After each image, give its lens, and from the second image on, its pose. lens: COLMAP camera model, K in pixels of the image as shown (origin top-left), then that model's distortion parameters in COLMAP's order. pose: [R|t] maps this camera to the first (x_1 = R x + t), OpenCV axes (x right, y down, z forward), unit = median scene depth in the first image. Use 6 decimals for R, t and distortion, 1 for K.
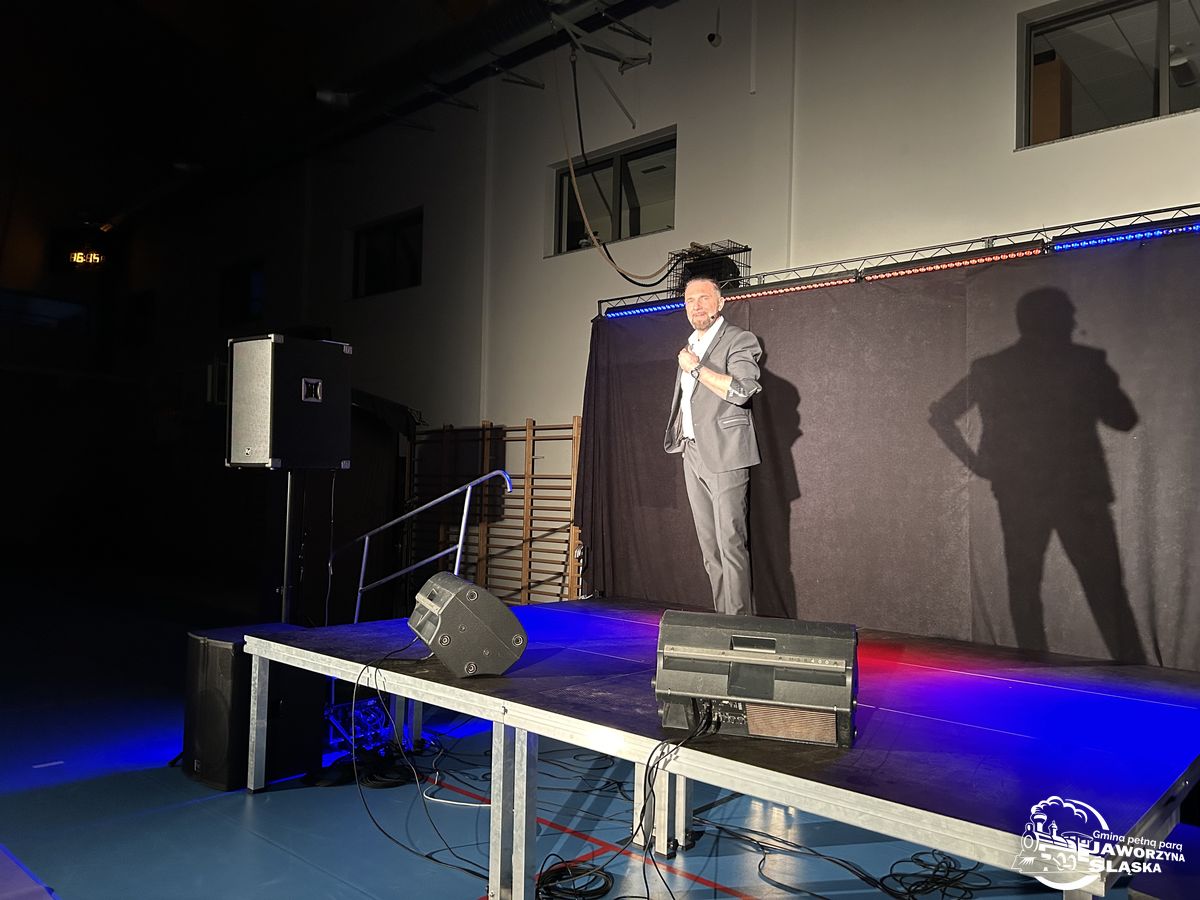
lens RADIAL K [[907.4, 0, 589.6], [0, 907.4, 457.1], [0, 0, 1]] dist [0.042770, -0.057694]
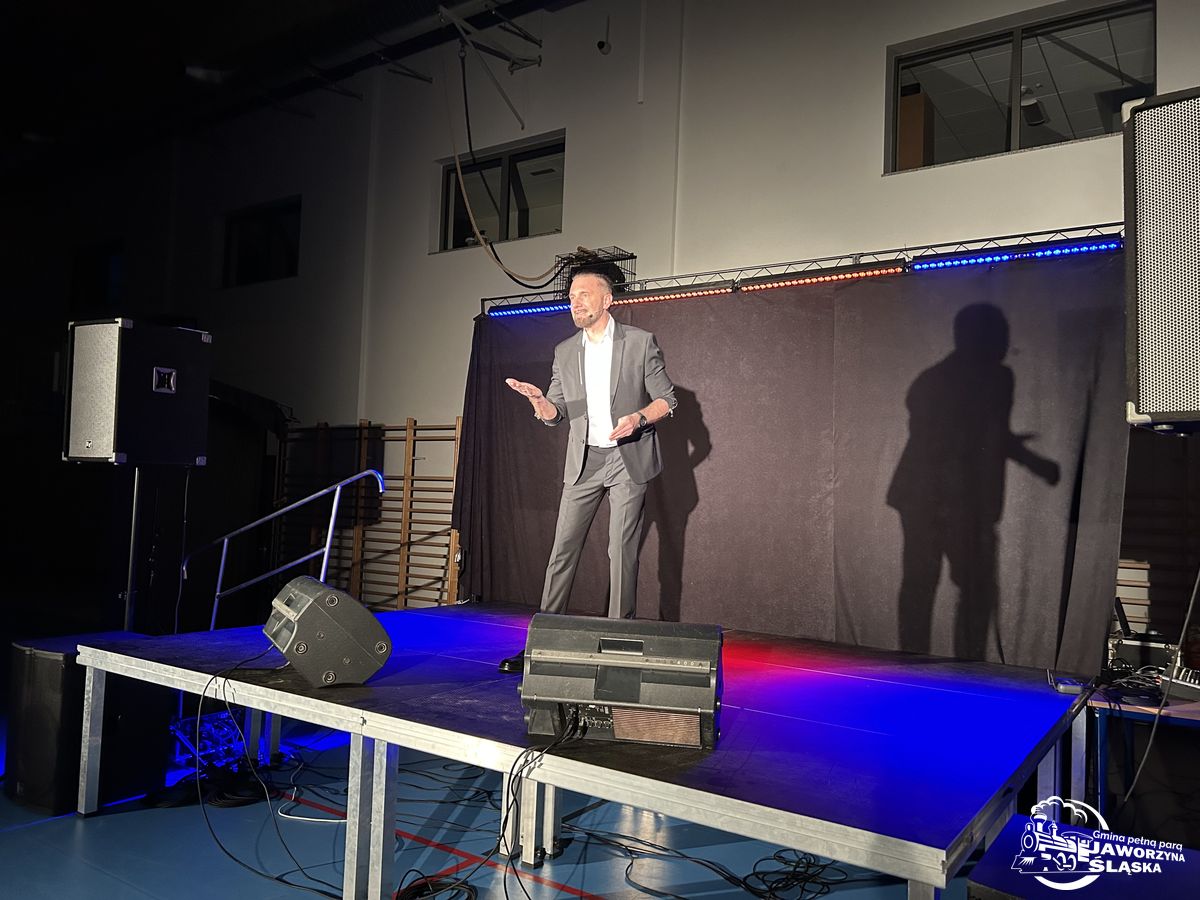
lens RADIAL K [[907.2, 0, 613.5], [0, 907.2, 451.0], [0, 0, 1]] dist [0.045174, -0.067446]
pose [[0.988776, 0.019311, 0.148151, 0.011933], [-0.017577, 0.999761, -0.013005, 0.002822], [-0.148367, 0.010255, 0.988879, 0.011181]]
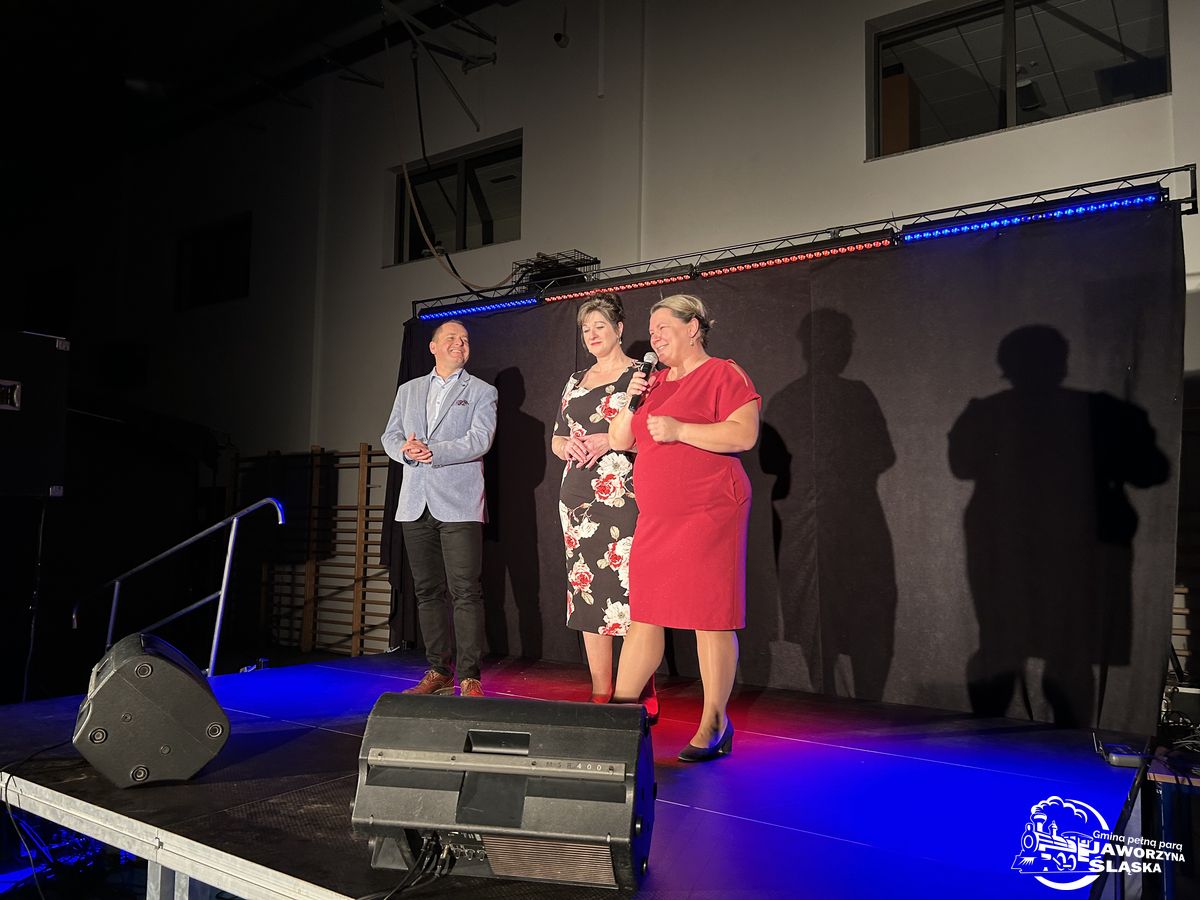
lens RADIAL K [[897.5, 0, 600.0], [0, 897.5, 450.0], [0, 0, 1]] dist [0.037970, -0.056803]
pose [[0.990547, 0.001543, 0.137163, 0.092457], [0.004529, 0.999024, -0.043945, 0.009541], [-0.137097, 0.044151, 0.989573, 0.177321]]
